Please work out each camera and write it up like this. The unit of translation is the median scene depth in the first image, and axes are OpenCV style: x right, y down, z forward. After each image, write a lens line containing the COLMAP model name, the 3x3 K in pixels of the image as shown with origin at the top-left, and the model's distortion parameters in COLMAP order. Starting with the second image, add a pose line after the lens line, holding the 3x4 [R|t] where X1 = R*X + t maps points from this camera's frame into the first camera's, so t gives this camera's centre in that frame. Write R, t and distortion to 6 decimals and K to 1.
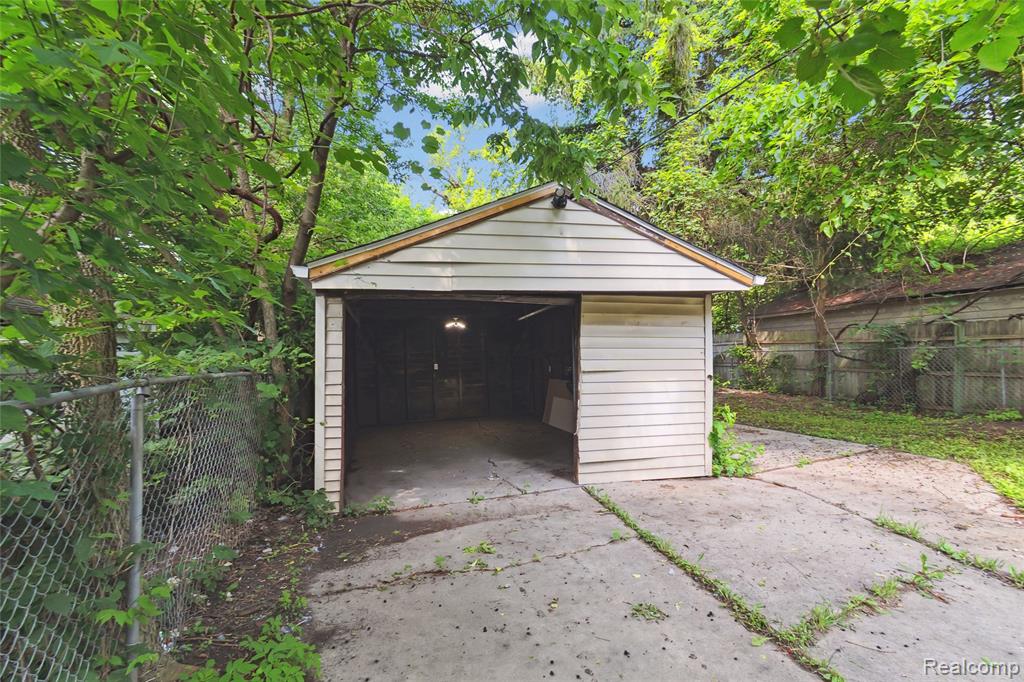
lens RADIAL K [[458.5, 0, 514.3], [0, 458.5, 336.1], [0, 0, 1]] dist [0.003453, 0.000661]
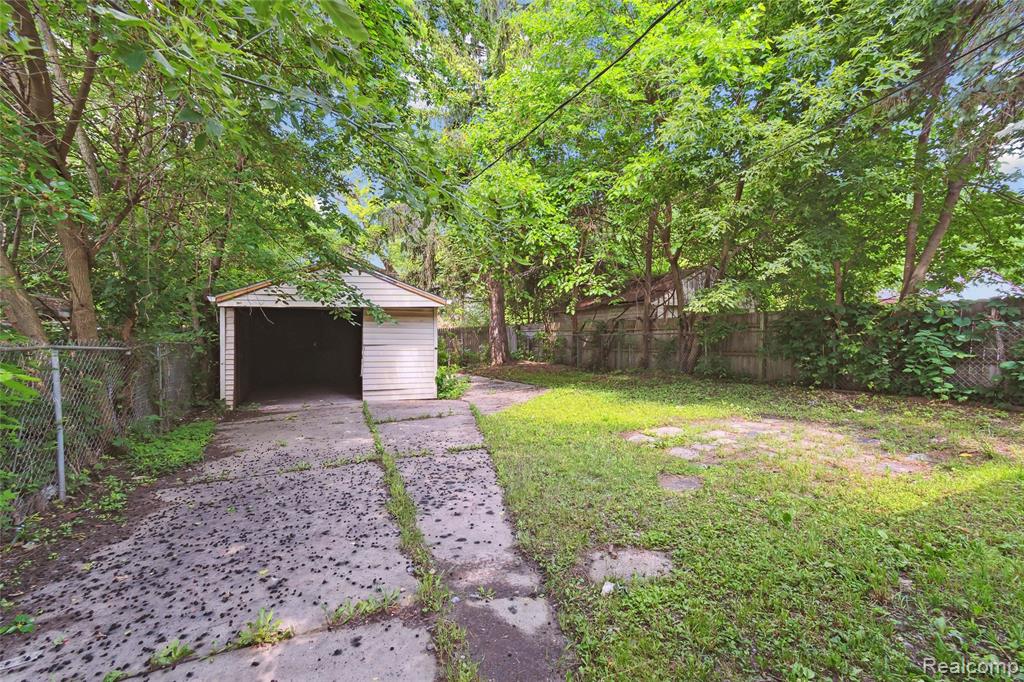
lens RADIAL K [[460.2, 0, 508.2], [0, 460.2, 336.5], [0, 0, 1]] dist [0.000775, 0.000168]
pose [[0.991218, 0.011399, 0.131743, 0.508290], [-0.016850, 0.999044, 0.040336, -0.051457], [-0.131157, -0.042202, 0.990463, -1.074865]]
